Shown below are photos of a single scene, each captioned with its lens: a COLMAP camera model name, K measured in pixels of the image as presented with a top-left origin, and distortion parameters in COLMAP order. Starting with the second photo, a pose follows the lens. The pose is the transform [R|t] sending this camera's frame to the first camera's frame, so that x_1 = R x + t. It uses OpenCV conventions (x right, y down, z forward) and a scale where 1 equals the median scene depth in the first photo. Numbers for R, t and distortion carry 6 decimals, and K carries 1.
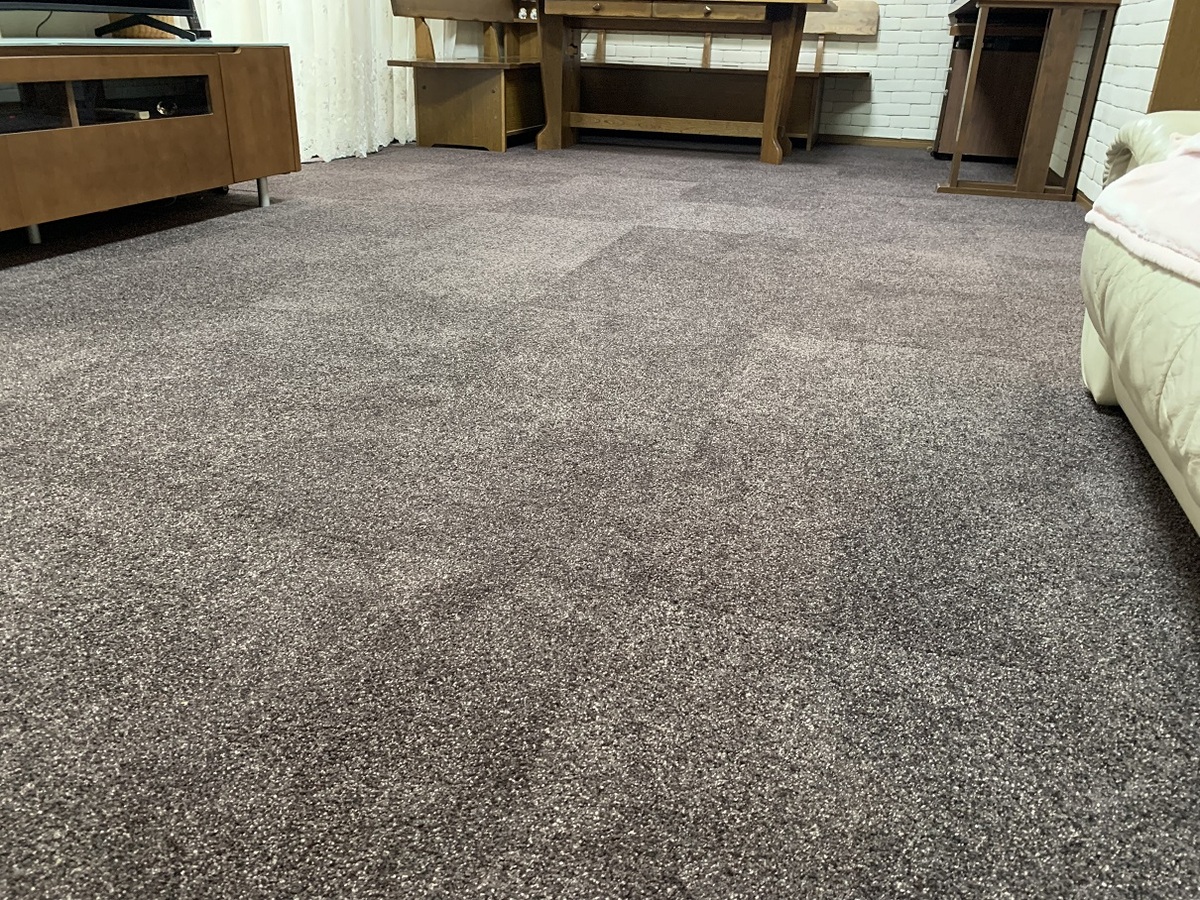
lens RADIAL K [[920.7, 0, 599.5], [0, 920.7, 453.0], [0, 0, 1]] dist [-0.011668, -0.002479]
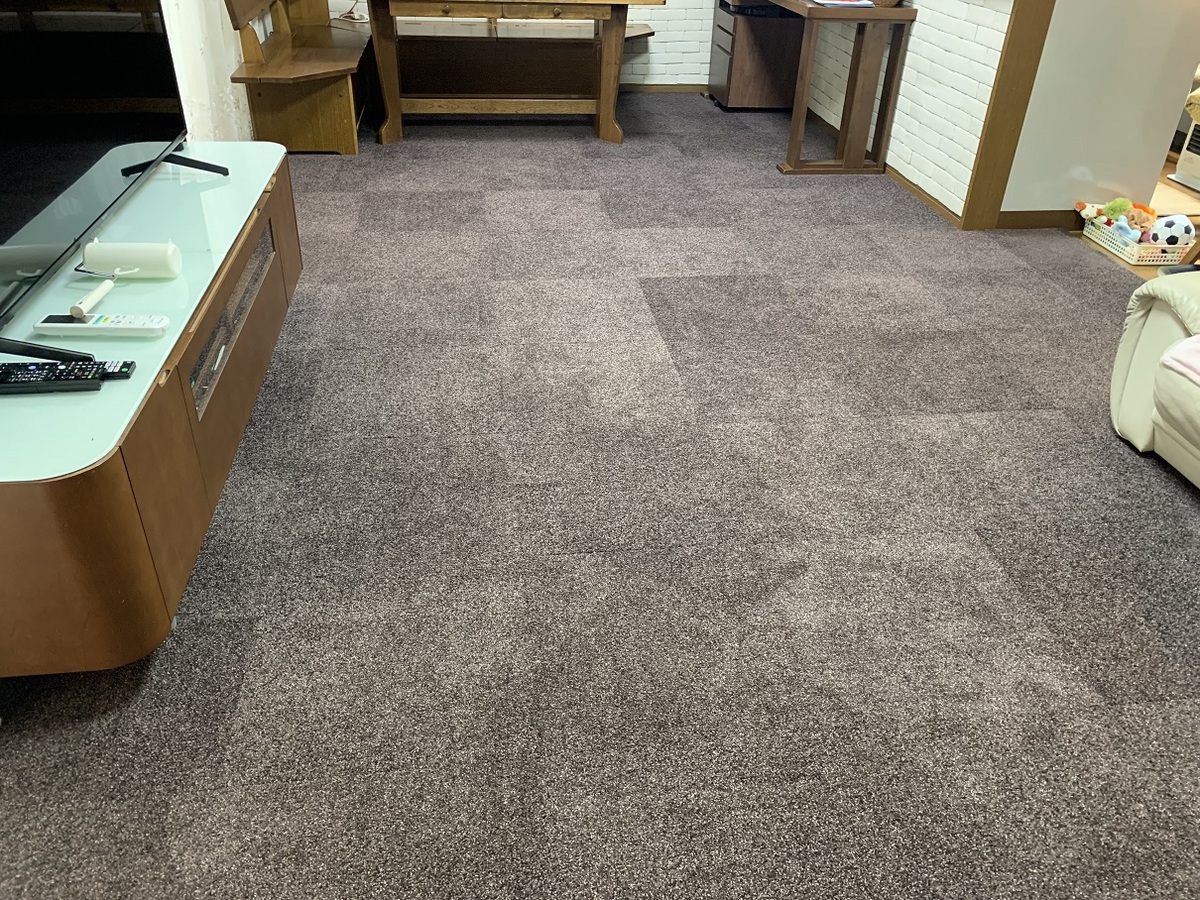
lens RADIAL K [[920.7, 0, 598.7], [0, 920.7, 448.6], [0, 0, 1]] dist [-0.011668, -0.002479]
pose [[0.912107, -0.224475, 0.343032, -0.285587], [0.167049, 0.967655, 0.189045, -0.168352], [-0.374373, -0.115126, 0.920104, -0.047884]]
